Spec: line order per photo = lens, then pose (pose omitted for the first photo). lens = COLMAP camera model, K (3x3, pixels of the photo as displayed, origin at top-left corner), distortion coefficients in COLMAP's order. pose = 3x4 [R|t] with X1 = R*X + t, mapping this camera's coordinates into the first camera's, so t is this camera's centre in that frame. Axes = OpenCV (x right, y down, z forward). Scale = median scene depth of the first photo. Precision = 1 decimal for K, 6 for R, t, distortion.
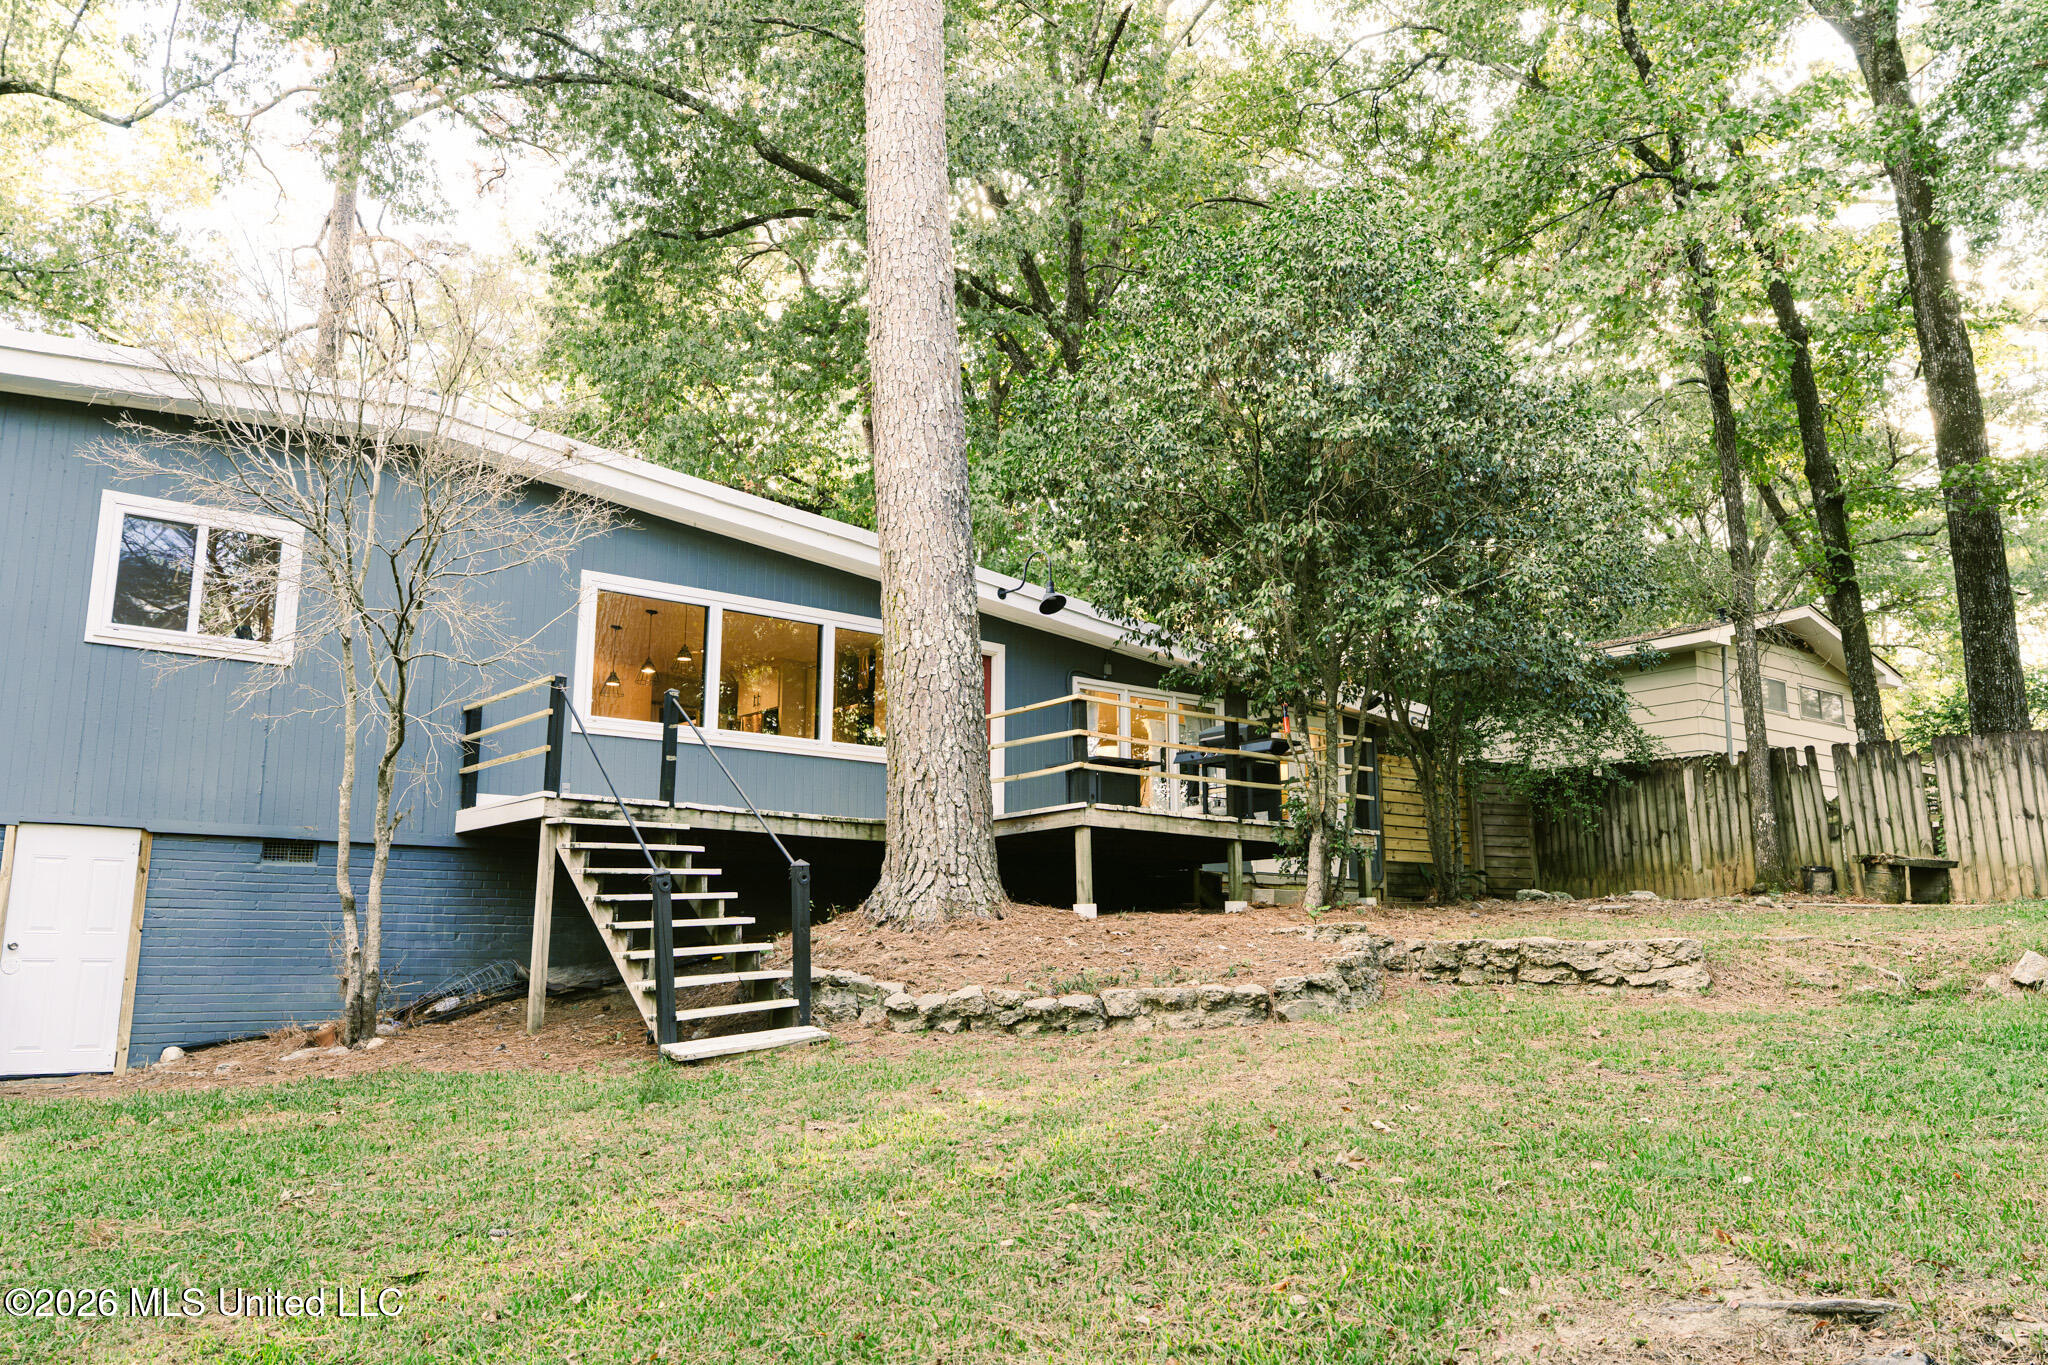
lens RADIAL K [[1633.9, 0, 1015.5], [0, 1633.9, 643.0], [0, 0, 1]] dist [-0.005700, -0.002049]
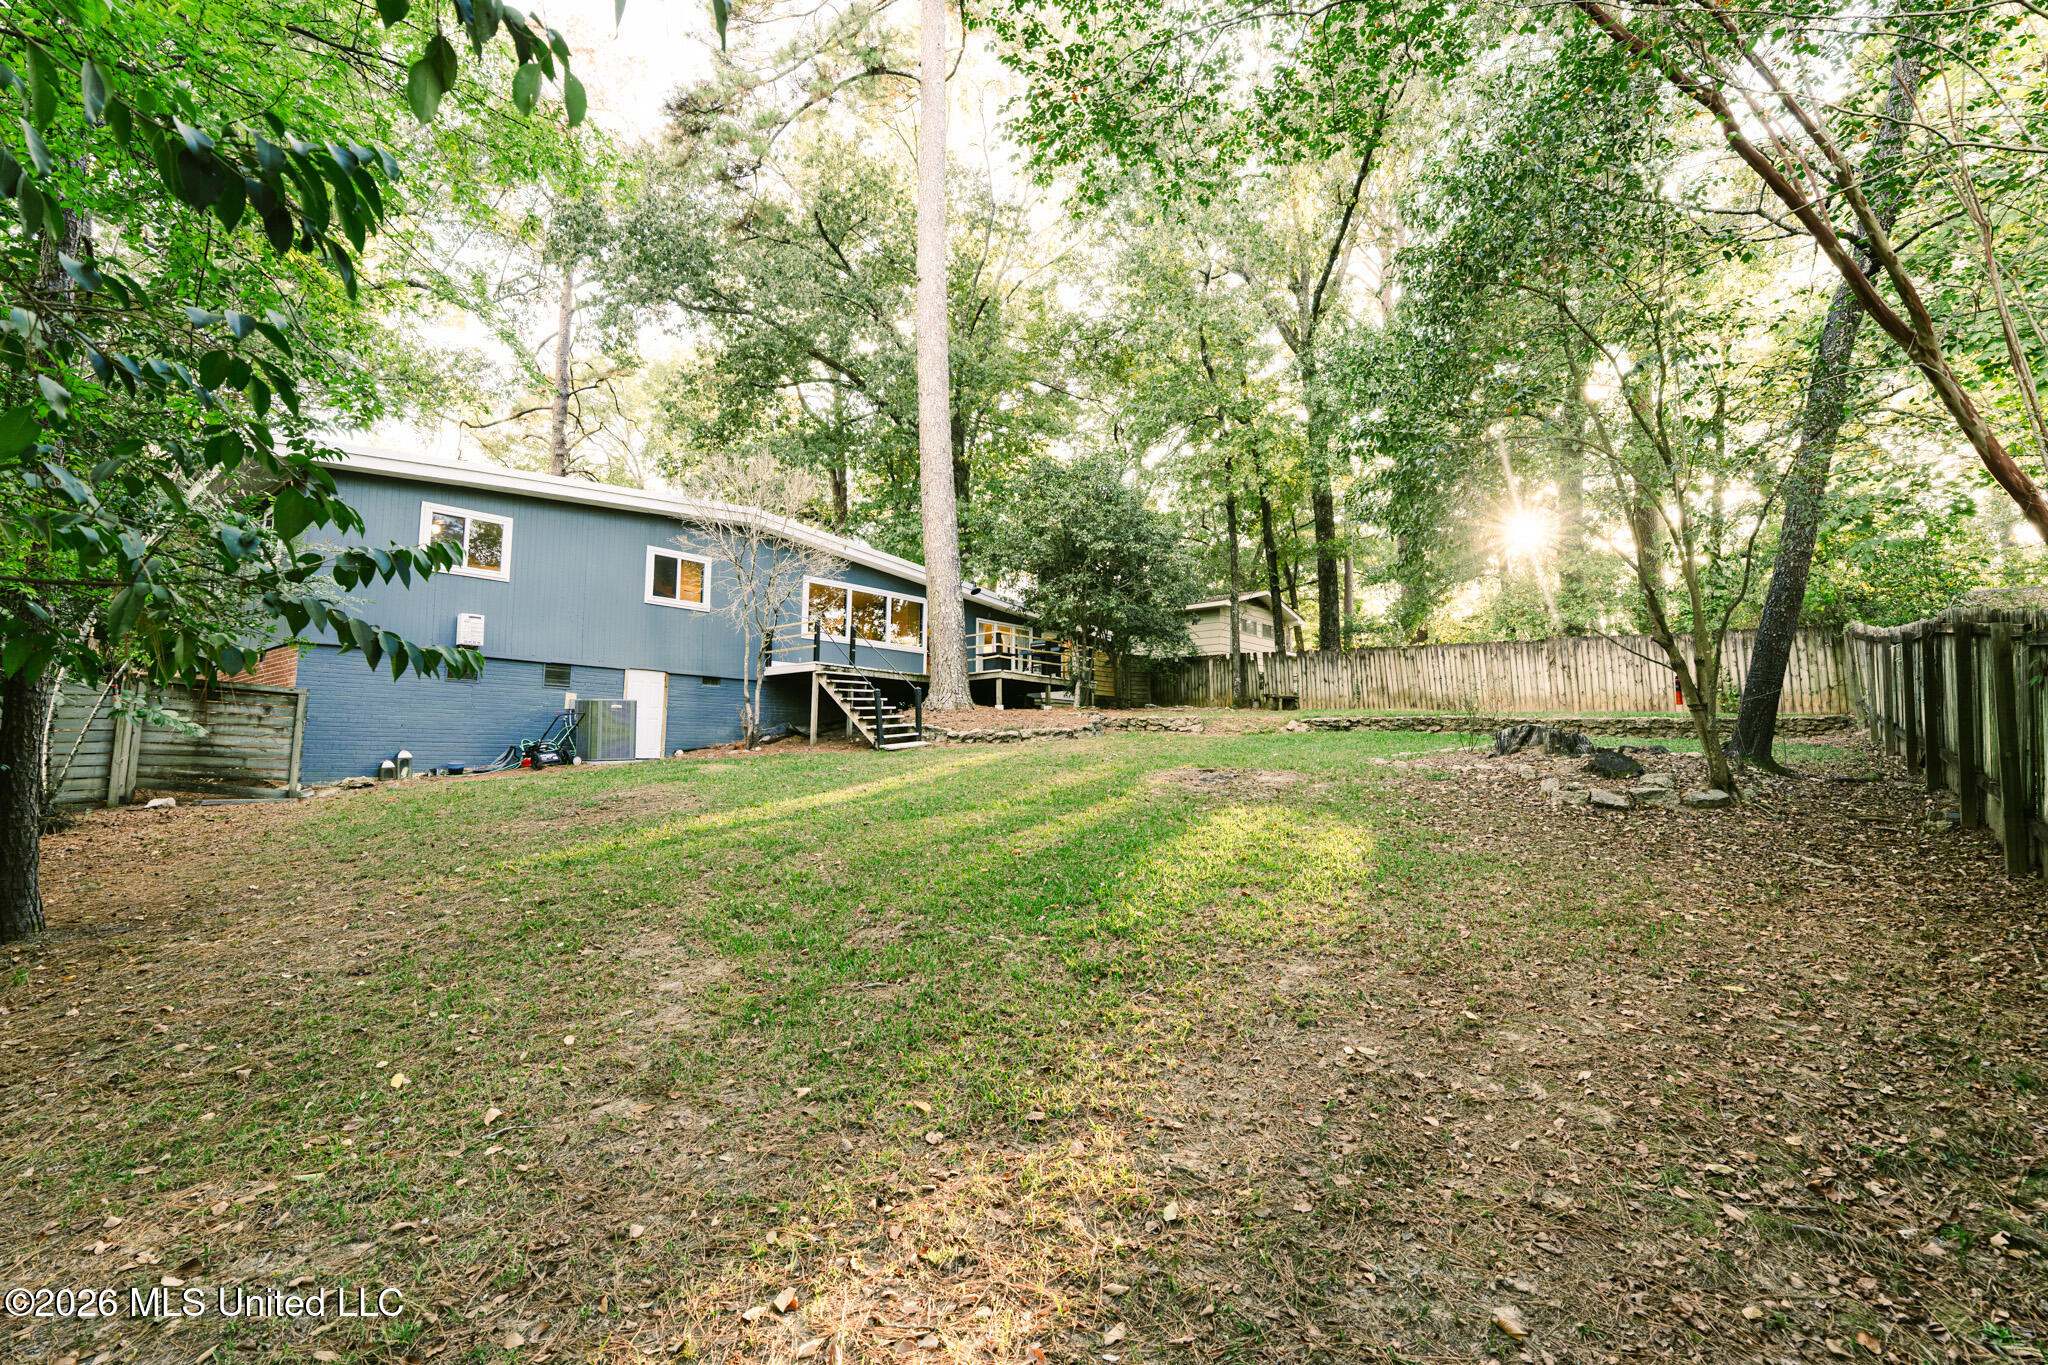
lens RADIAL K [[1089.1, 0, 1010.9], [0, 1089.1, 686.8], [0, 0, 1]] dist [0.020652, 0.001343]
pose [[0.981731, 0.018904, 0.189331, -0.302505], [-0.041364, 0.992459, 0.115390, -0.092745], [-0.185722, -0.121113, 0.975110, -0.861944]]
